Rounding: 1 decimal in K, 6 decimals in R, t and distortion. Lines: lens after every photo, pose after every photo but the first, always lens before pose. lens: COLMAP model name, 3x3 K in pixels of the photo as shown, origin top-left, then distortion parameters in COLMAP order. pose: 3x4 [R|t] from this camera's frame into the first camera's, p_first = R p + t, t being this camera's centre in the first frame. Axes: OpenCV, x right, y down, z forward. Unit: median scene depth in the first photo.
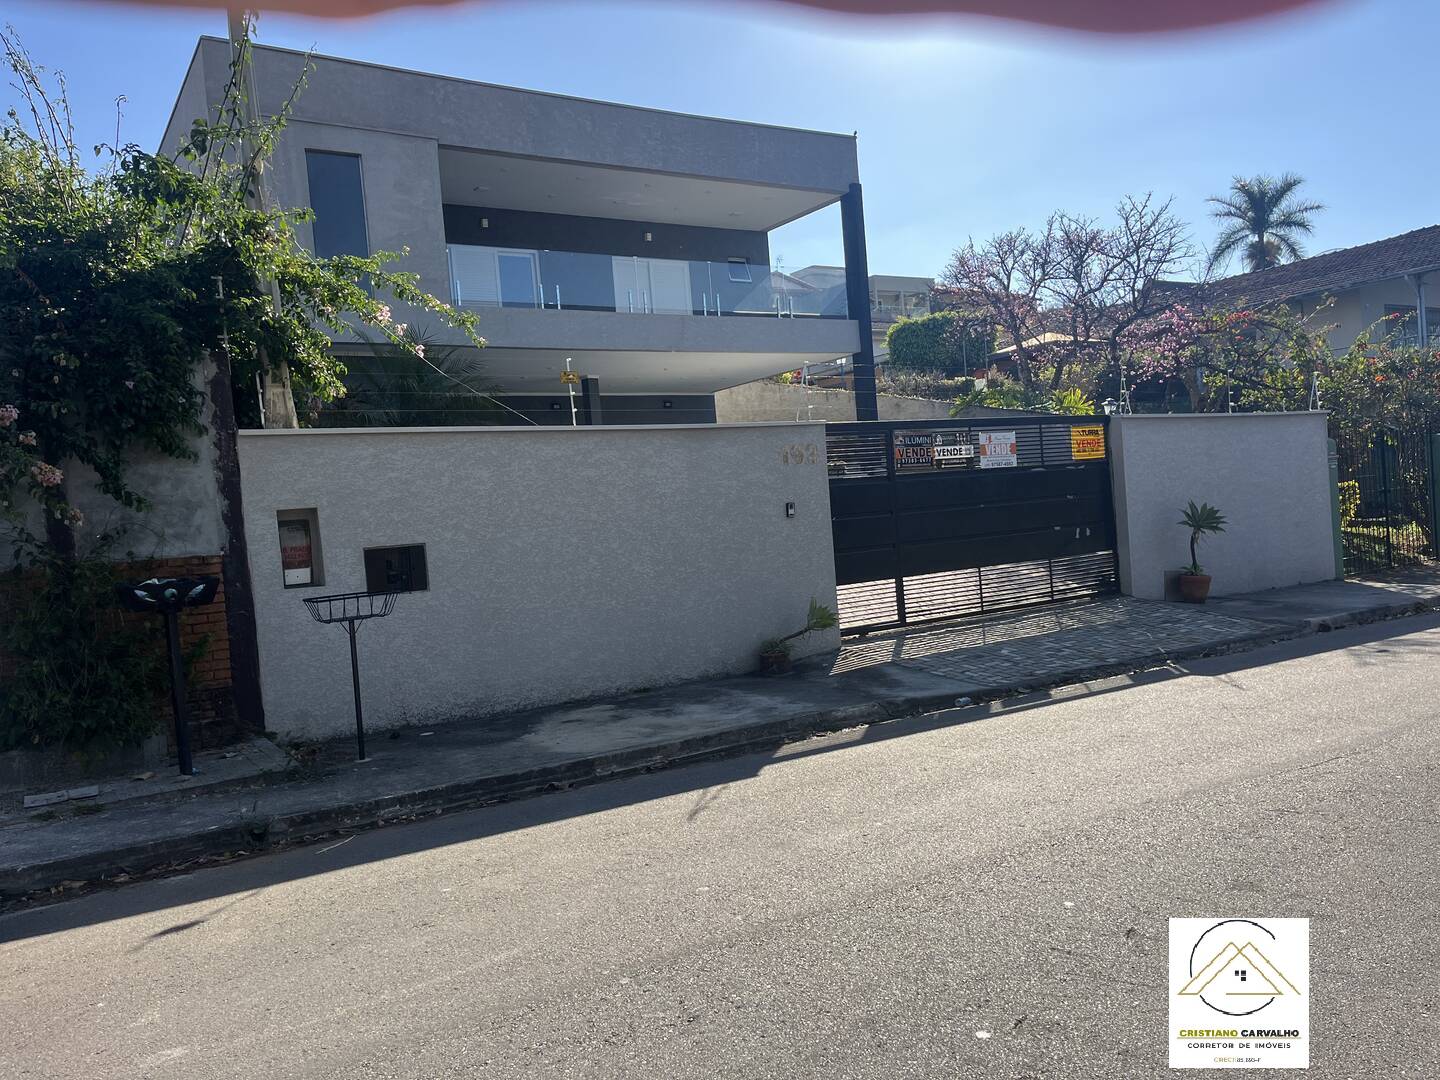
lens RADIAL K [[1102.1, 0, 717.6], [0, 1102.1, 540.1], [0, 0, 1]] dist [0.078293, -0.114372]
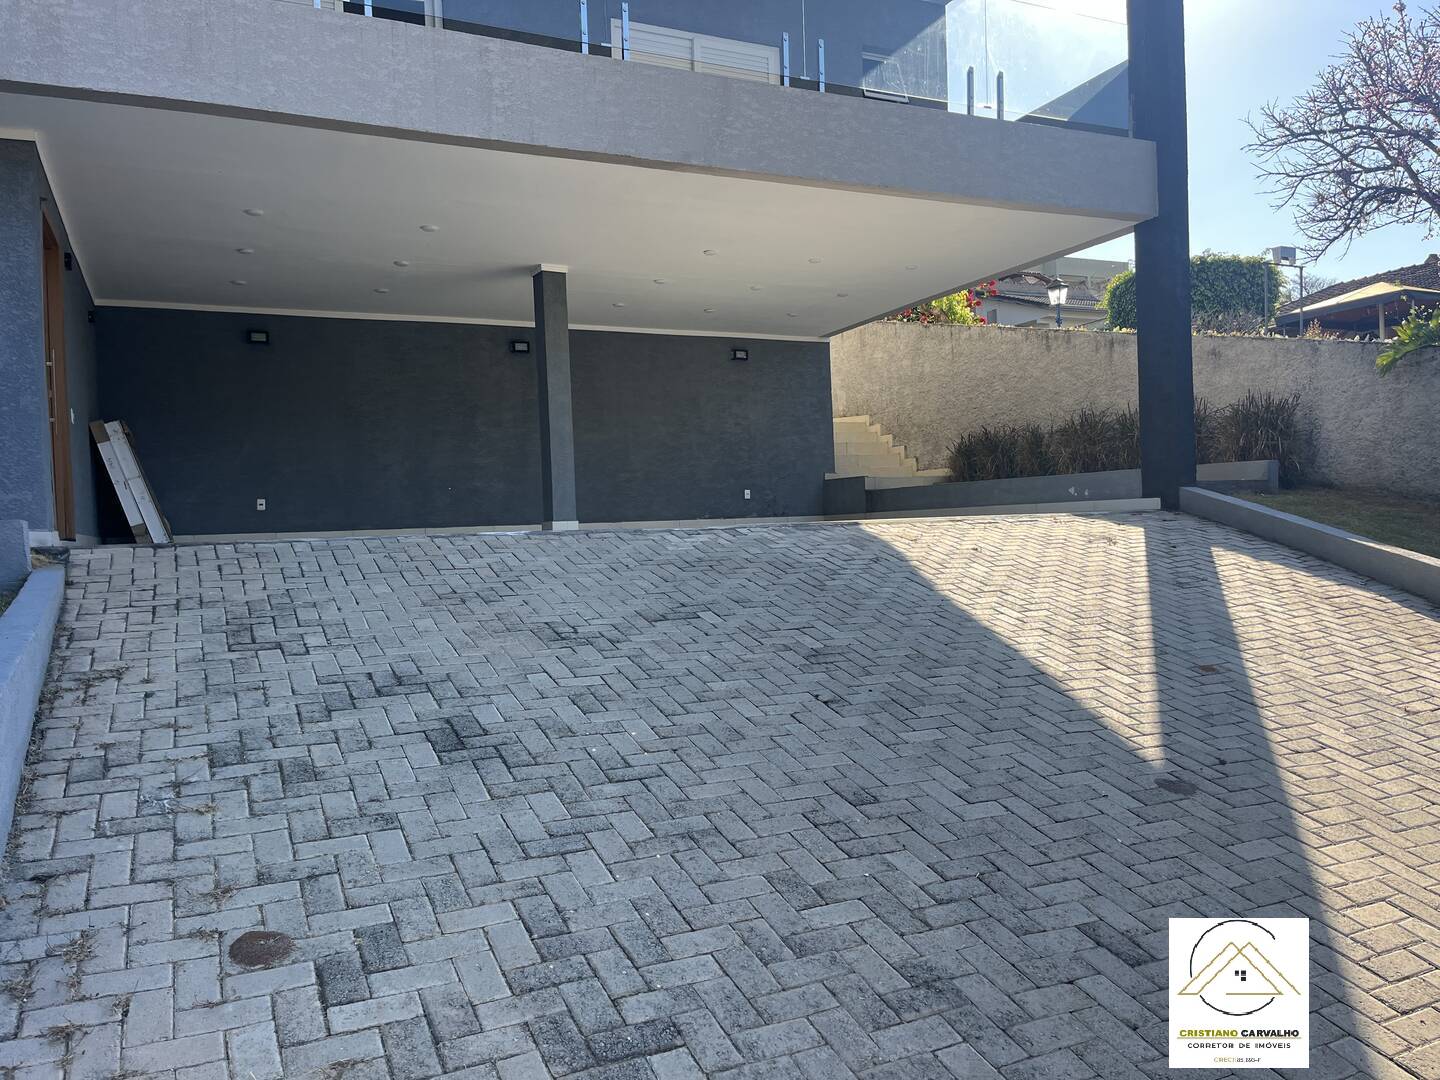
lens RADIAL K [[1102.1, 0, 724.6], [0, 1102.1, 538.7], [0, 0, 1]] dist [0.078293, -0.114372]
pose [[0.991350, 0.042715, -0.124103, 0.018836], [-0.043905, 0.999012, -0.006867, -0.029716], [0.123687, 0.012256, 0.992246, 0.478228]]
